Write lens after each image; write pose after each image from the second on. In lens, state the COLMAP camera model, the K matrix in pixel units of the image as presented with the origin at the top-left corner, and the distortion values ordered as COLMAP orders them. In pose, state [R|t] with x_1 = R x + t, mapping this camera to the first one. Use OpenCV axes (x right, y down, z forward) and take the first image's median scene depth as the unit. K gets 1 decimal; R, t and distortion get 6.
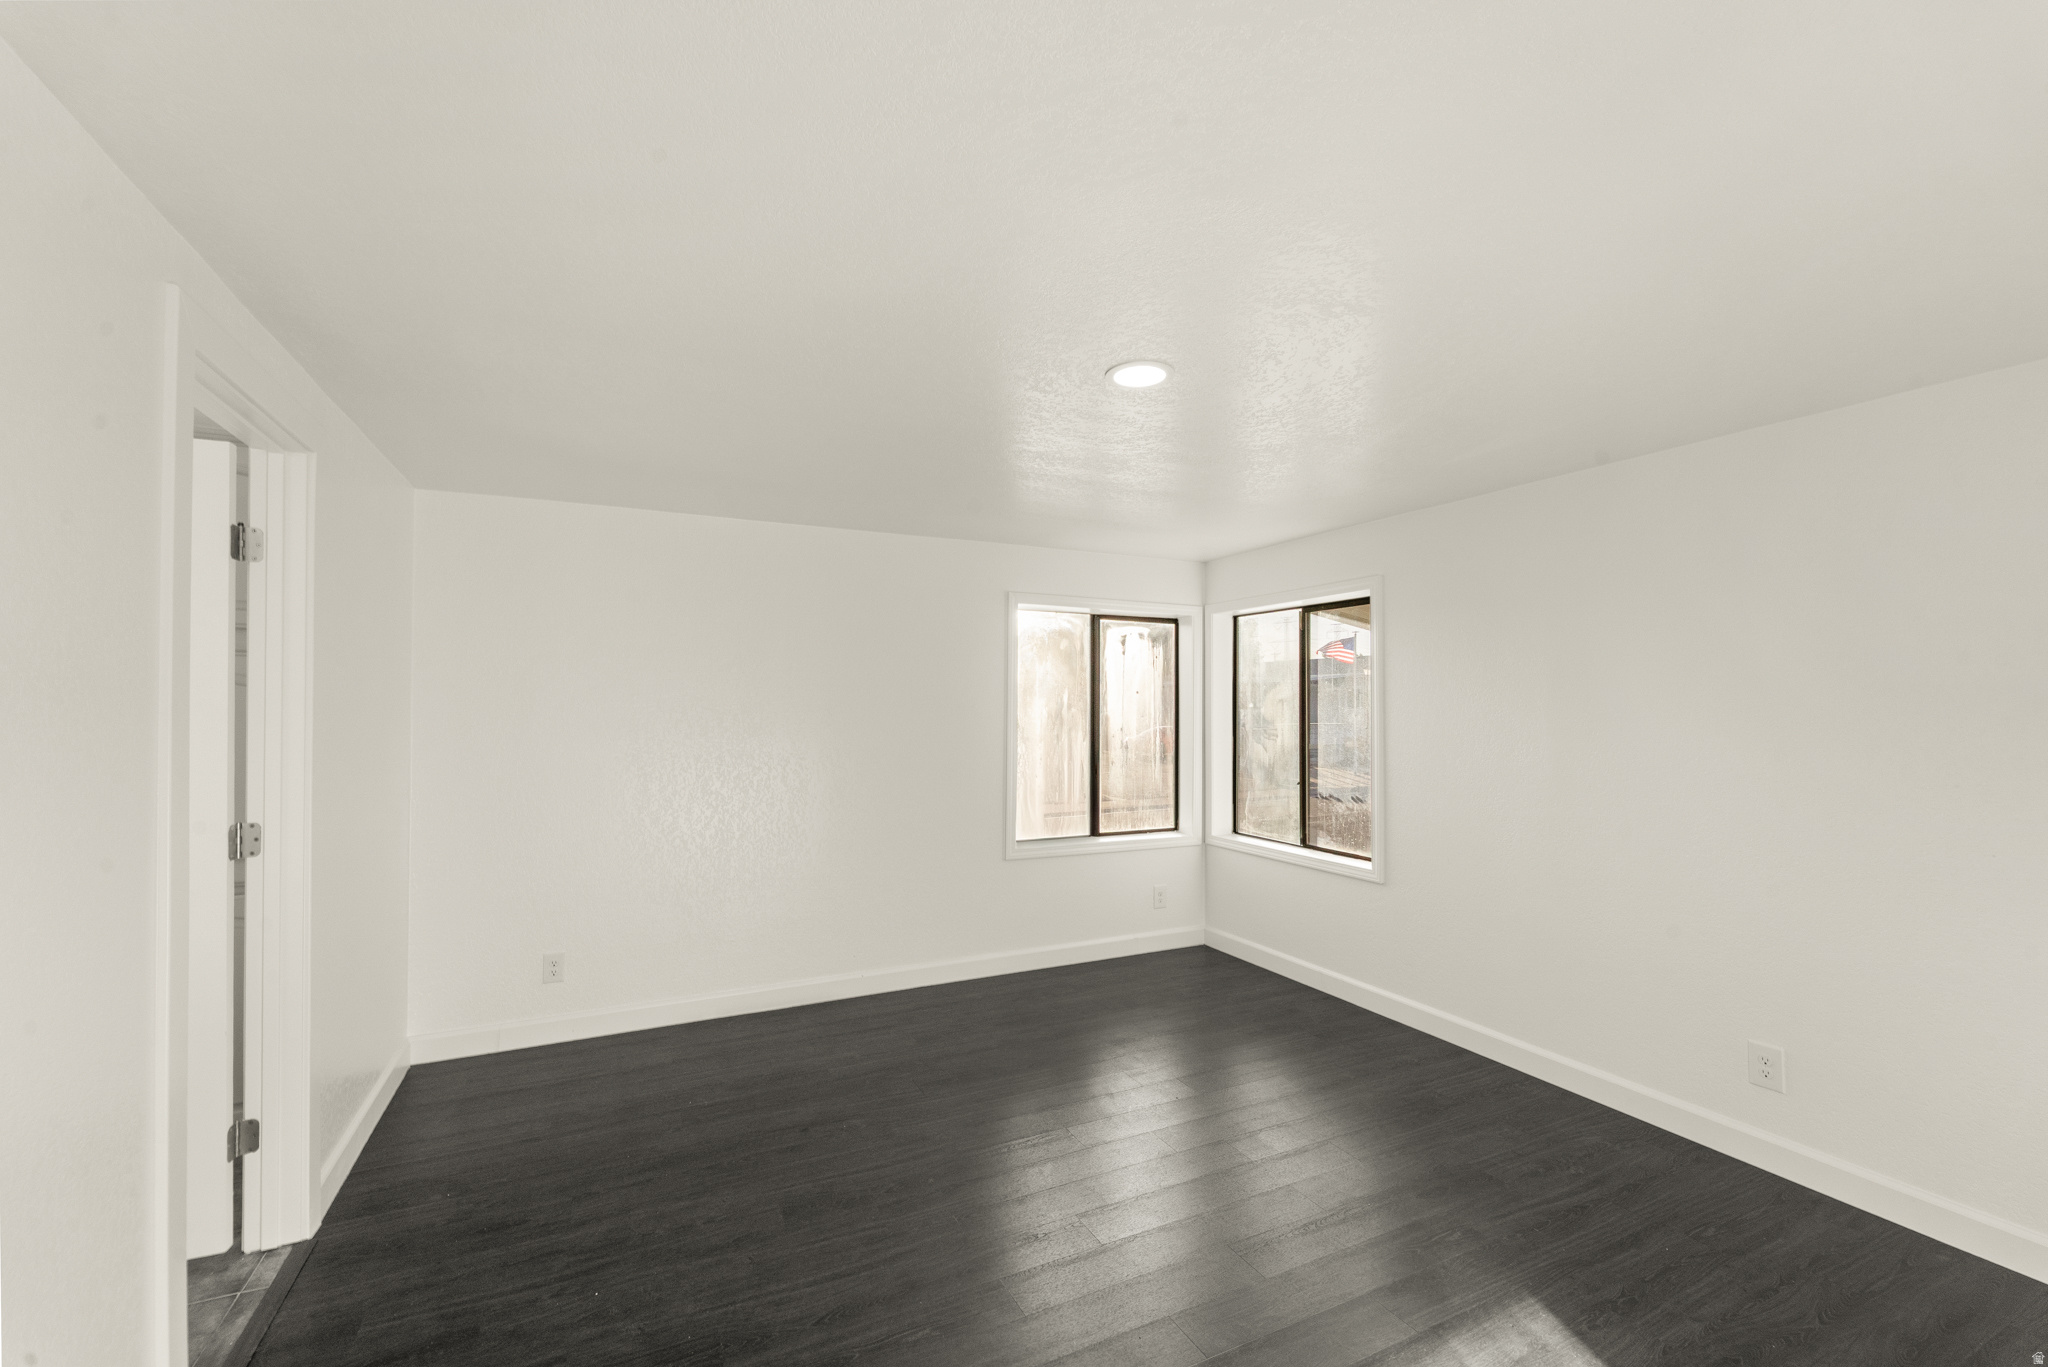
lens RADIAL K [[843.7, 0, 1019.4], [0, 843.7, 696.2], [0, 0, 1]] dist [0.006841, -0.003248]
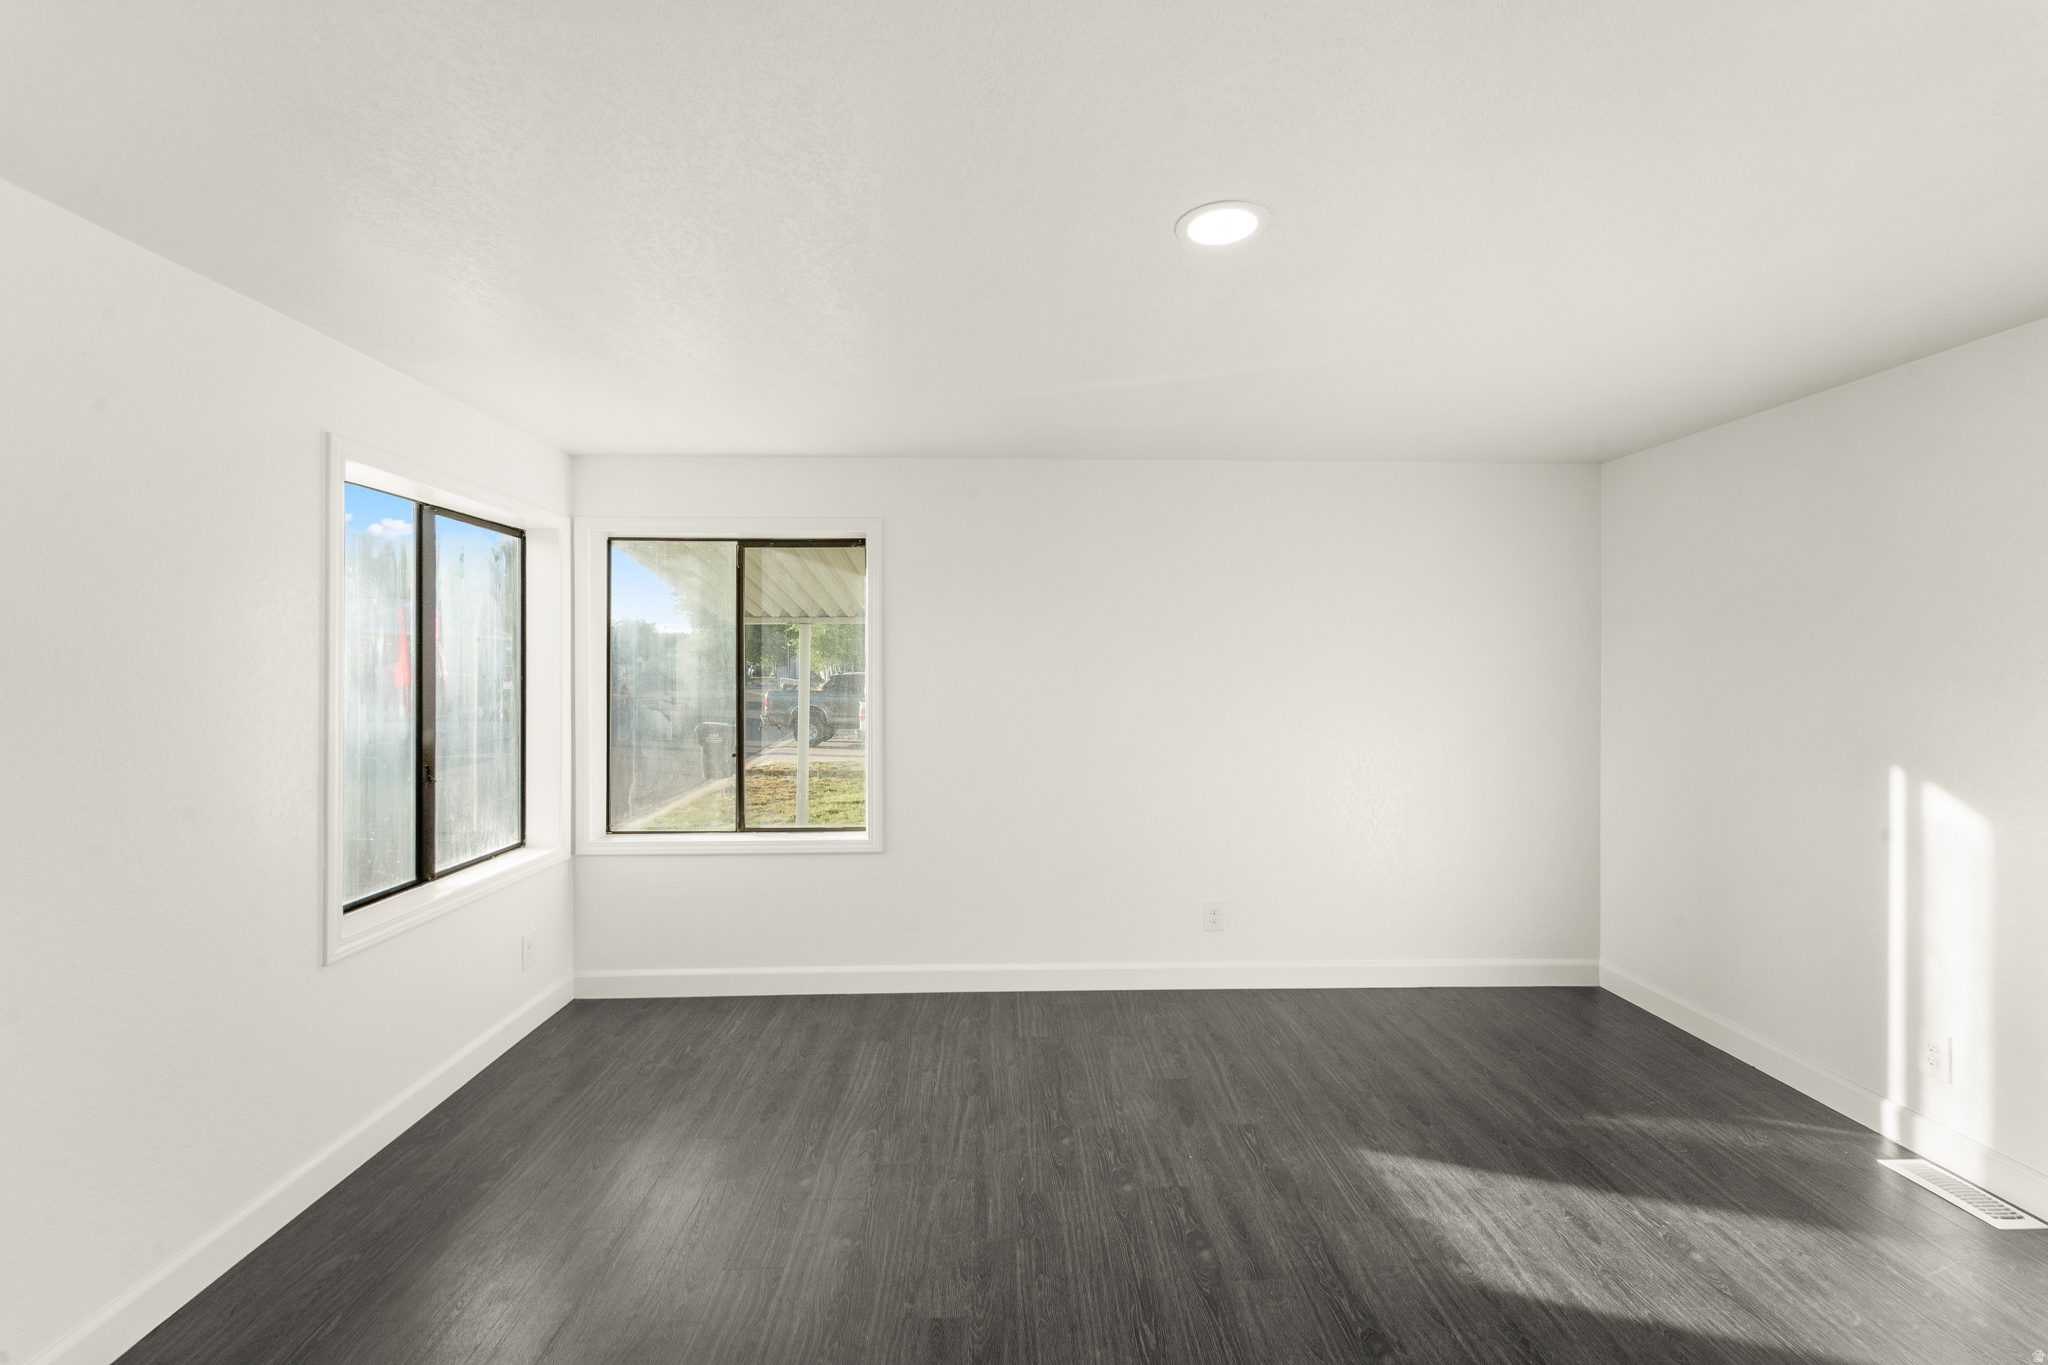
lens RADIAL K [[843.7, 0, 1018.3], [0, 843.7, 676.9], [0, 0, 1]] dist [0.006841, -0.003248]
pose [[0.412304, -0.008631, 0.911005, -0.275941], [-0.004911, 0.999920, 0.011697, 0.015369], [-0.911033, -0.009297, 0.412228, 0.384809]]
